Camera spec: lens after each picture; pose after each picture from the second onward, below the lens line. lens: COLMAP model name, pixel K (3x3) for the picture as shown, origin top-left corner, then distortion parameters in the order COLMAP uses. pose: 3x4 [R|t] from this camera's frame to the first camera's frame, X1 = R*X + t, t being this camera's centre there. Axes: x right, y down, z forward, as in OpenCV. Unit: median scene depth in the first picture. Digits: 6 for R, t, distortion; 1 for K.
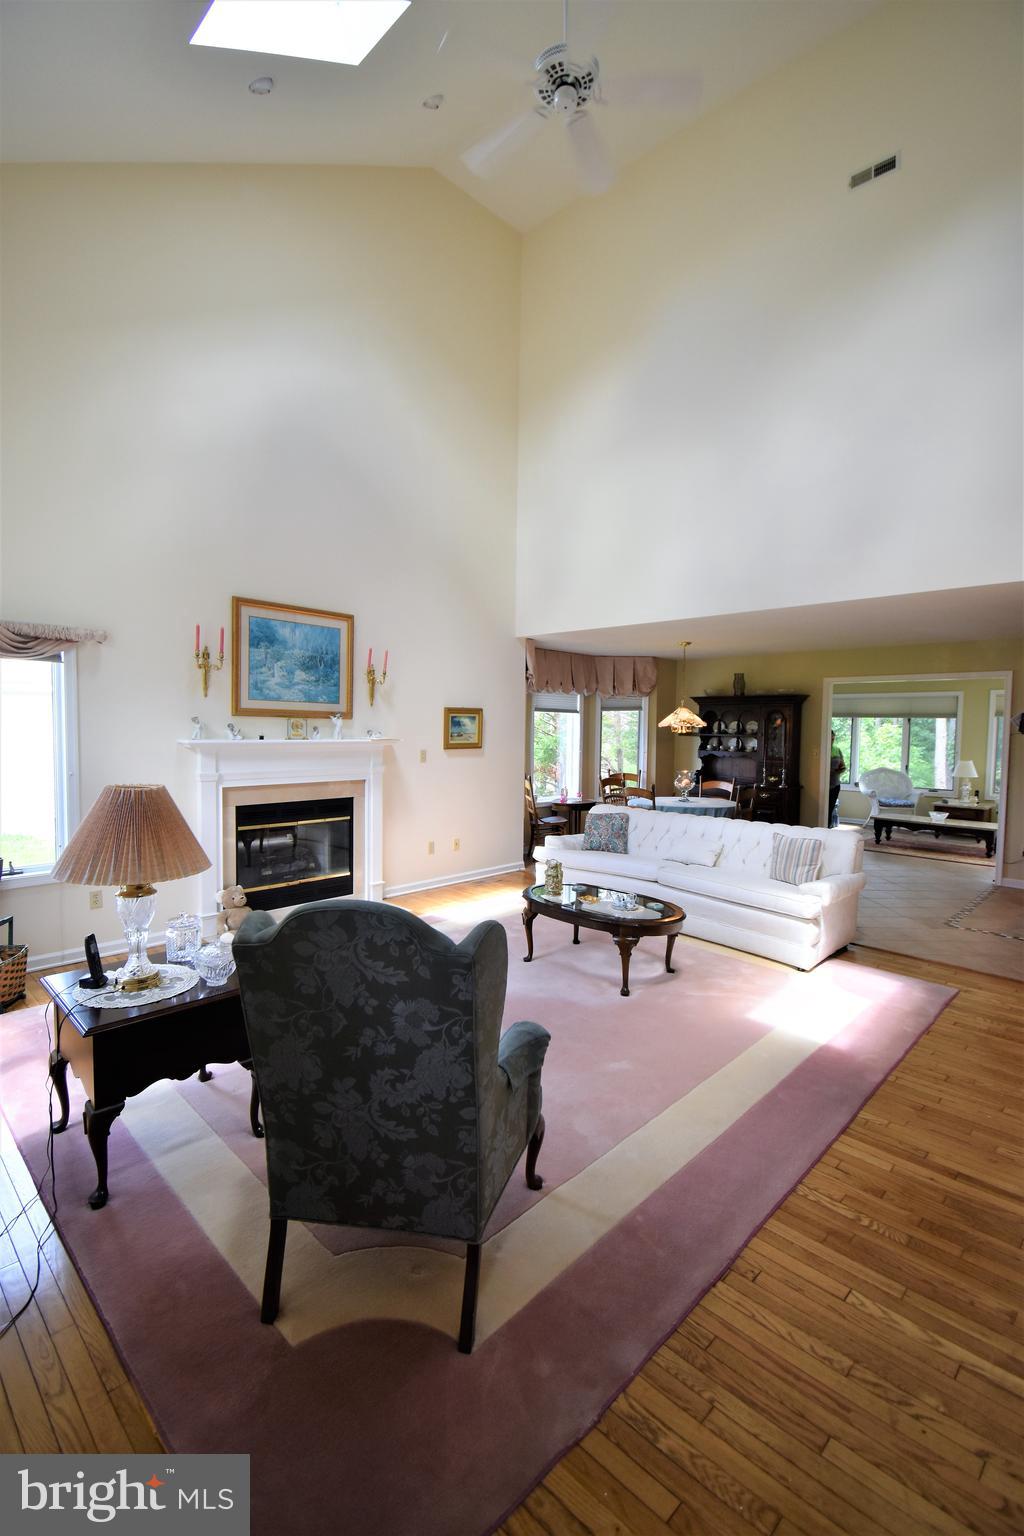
lens RADIAL K [[681.2, 0, 512.0], [0, 681.2, 768.0], [0, 0, 1]] dist [0.031256, -0.034544]
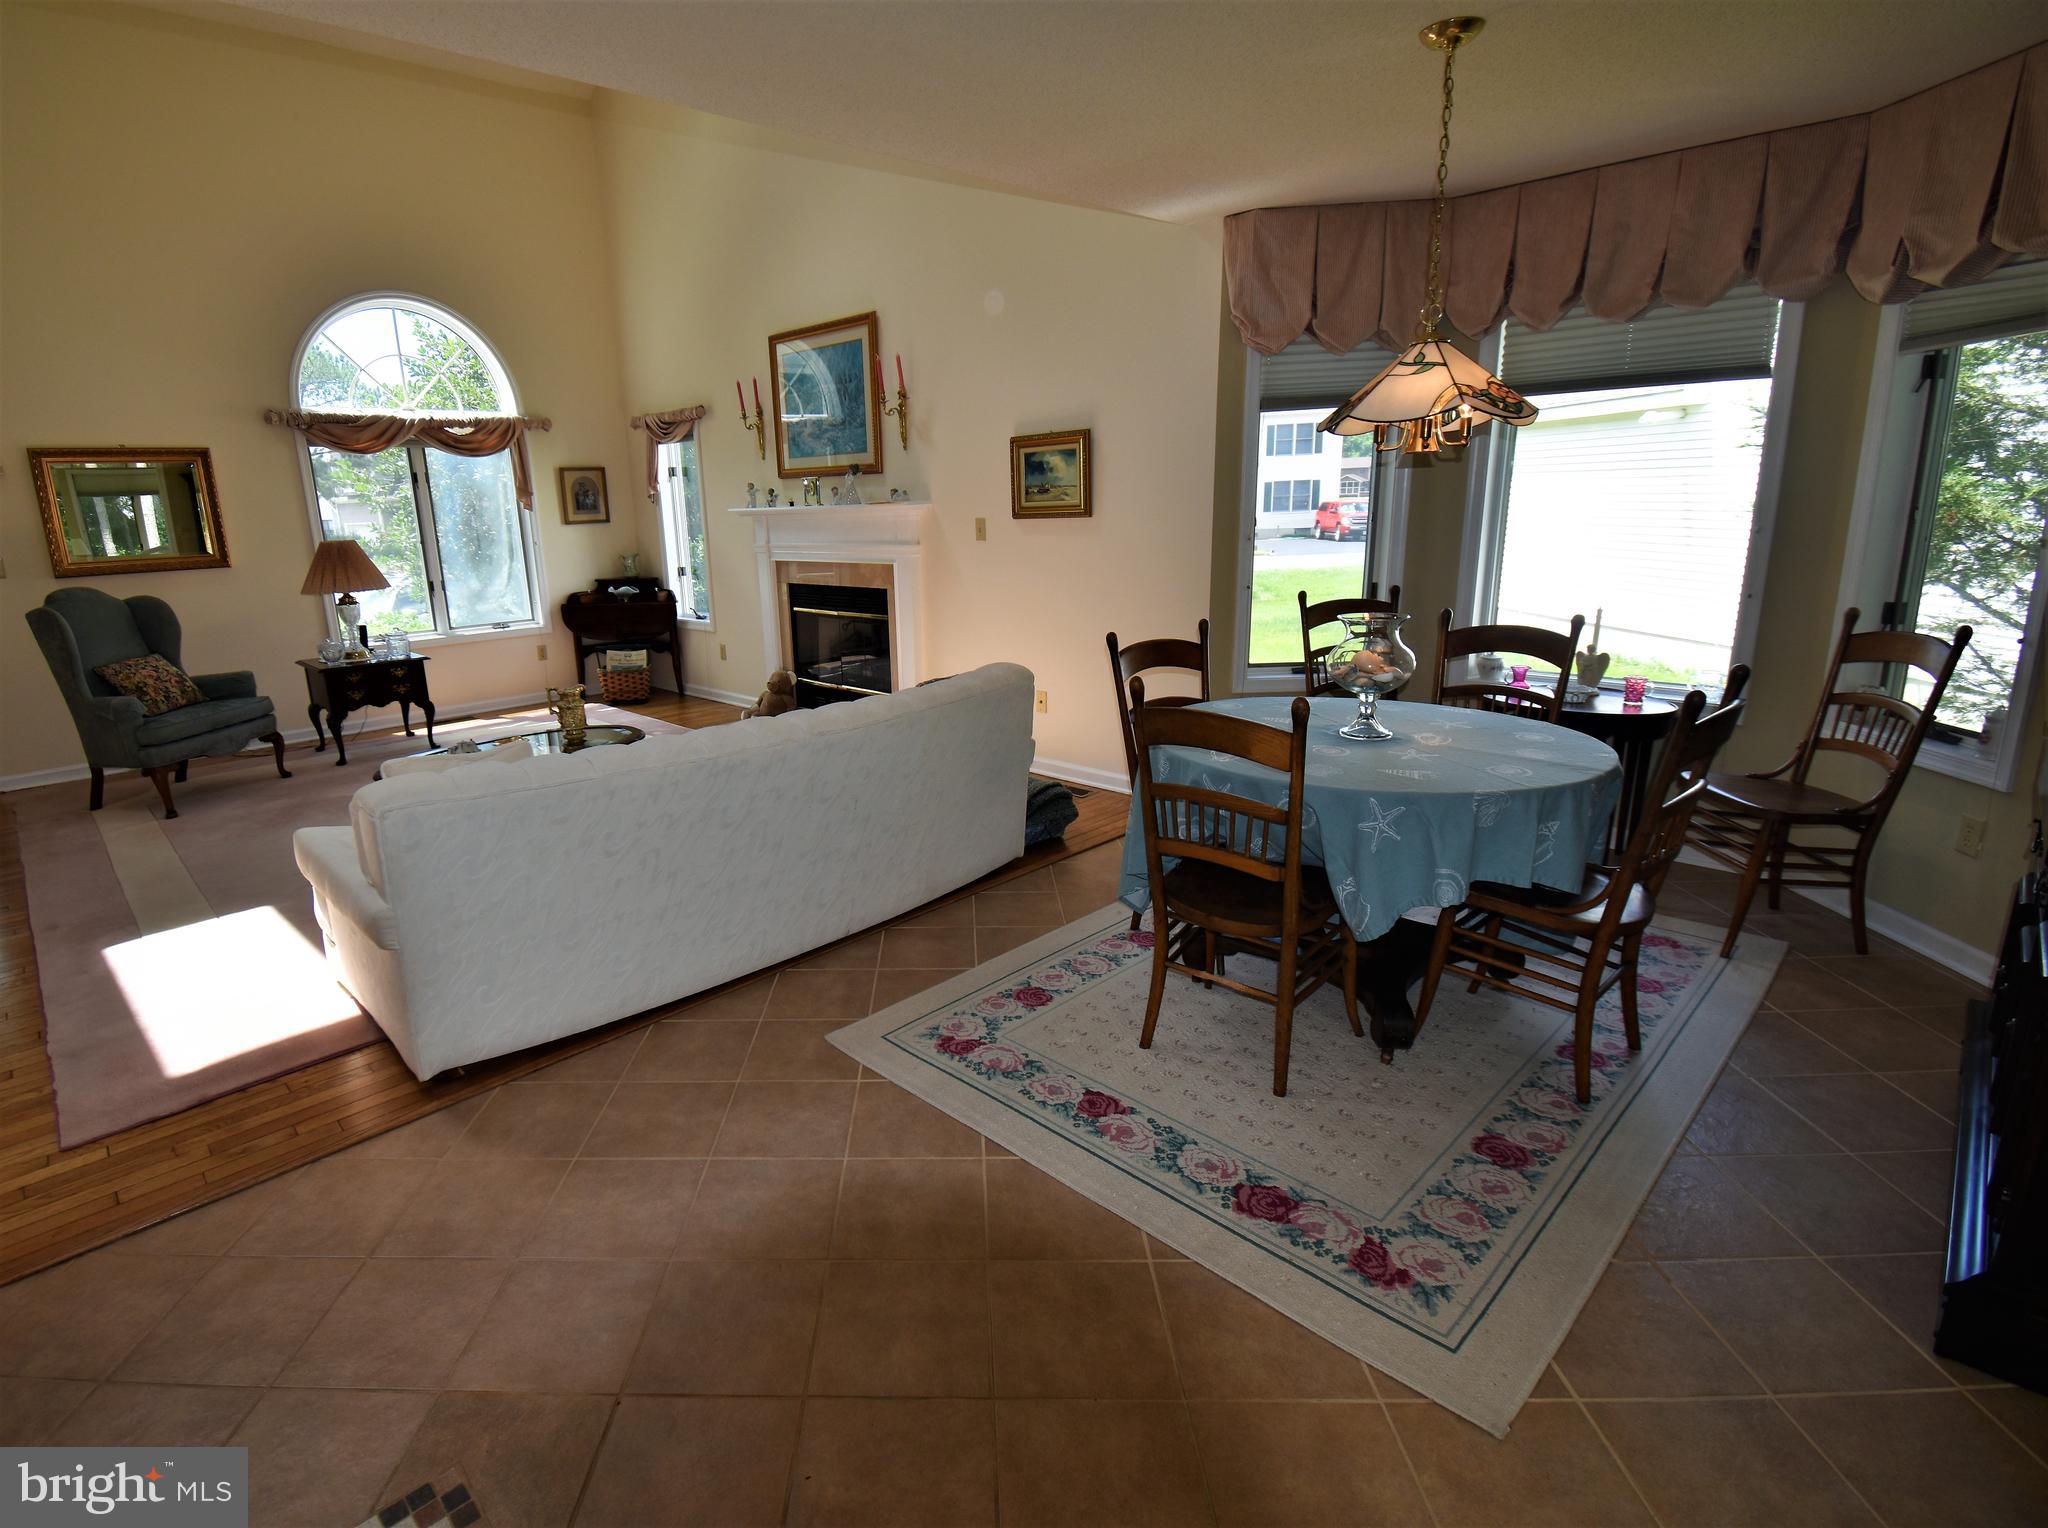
lens RADIAL K [[1018.4, 0, 897.7], [0, 1018.4, 753.6], [0, 0, 1]] dist [0.026487, -0.029191]
pose [[-0.077611, 0.236292, -0.968578, 1.158076], [-0.017607, 0.971032, 0.238301, -0.059884], [0.996828, 0.035549, -0.071202, 1.541040]]
